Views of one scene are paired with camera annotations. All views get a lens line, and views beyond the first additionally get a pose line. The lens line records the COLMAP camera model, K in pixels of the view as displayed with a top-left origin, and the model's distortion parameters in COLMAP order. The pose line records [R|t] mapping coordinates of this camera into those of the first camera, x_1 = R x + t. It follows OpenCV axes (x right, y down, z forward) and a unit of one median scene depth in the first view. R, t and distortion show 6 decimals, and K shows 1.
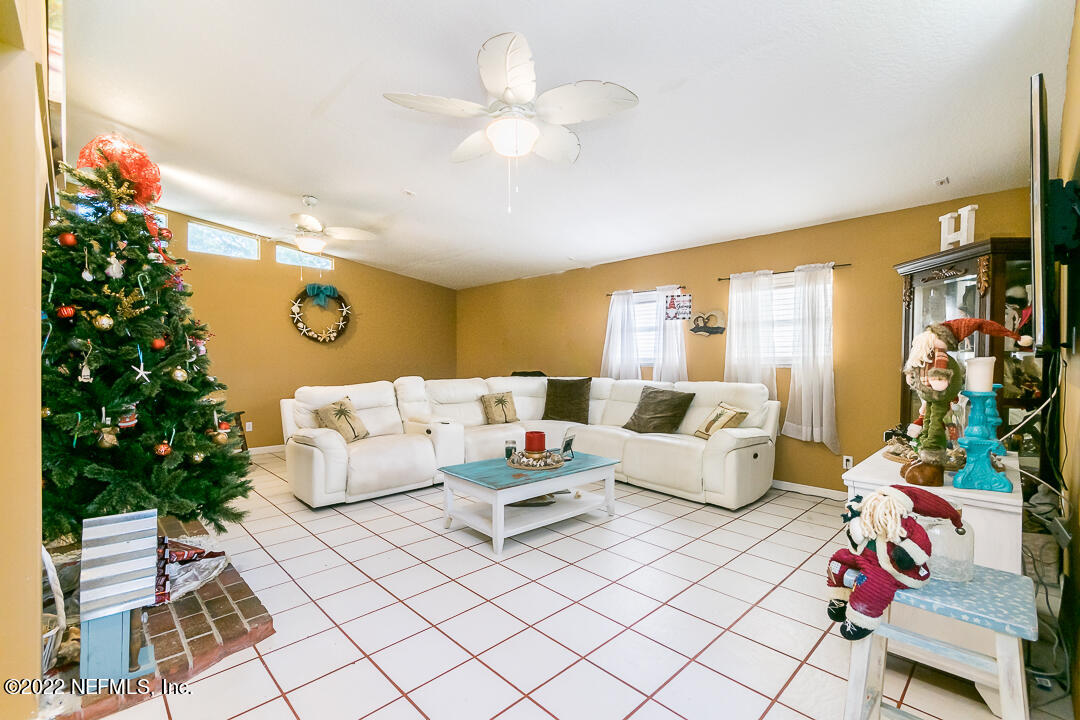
lens RADIAL K [[483.6, 0, 540.0], [0, 483.6, 360.0], [0, 0, 1]] dist [-0.001352, -0.000092]
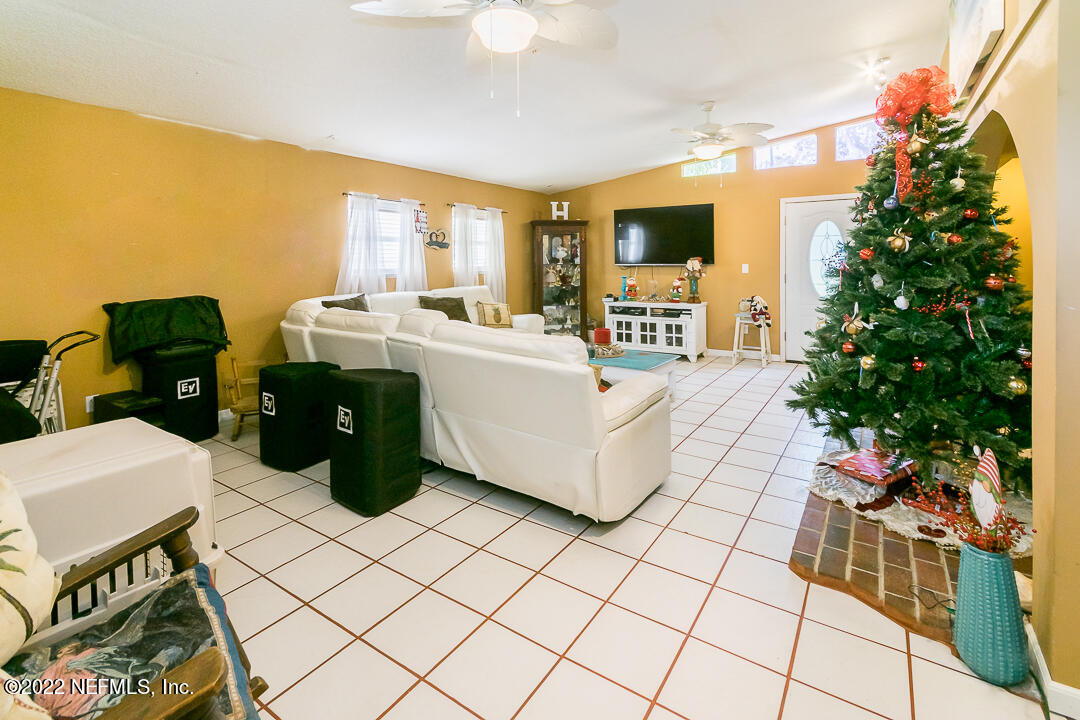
lens RADIAL K [[483.6, 0, 540.0], [0, 483.6, 360.0], [0, 0, 1]] dist [-0.001352, -0.000092]
pose [[-0.215553, -0.192019, 0.957427, -0.941944], [0.010999, 0.979936, 0.199009, -0.016340], [-0.976430, 0.053428, -0.209117, 1.018570]]
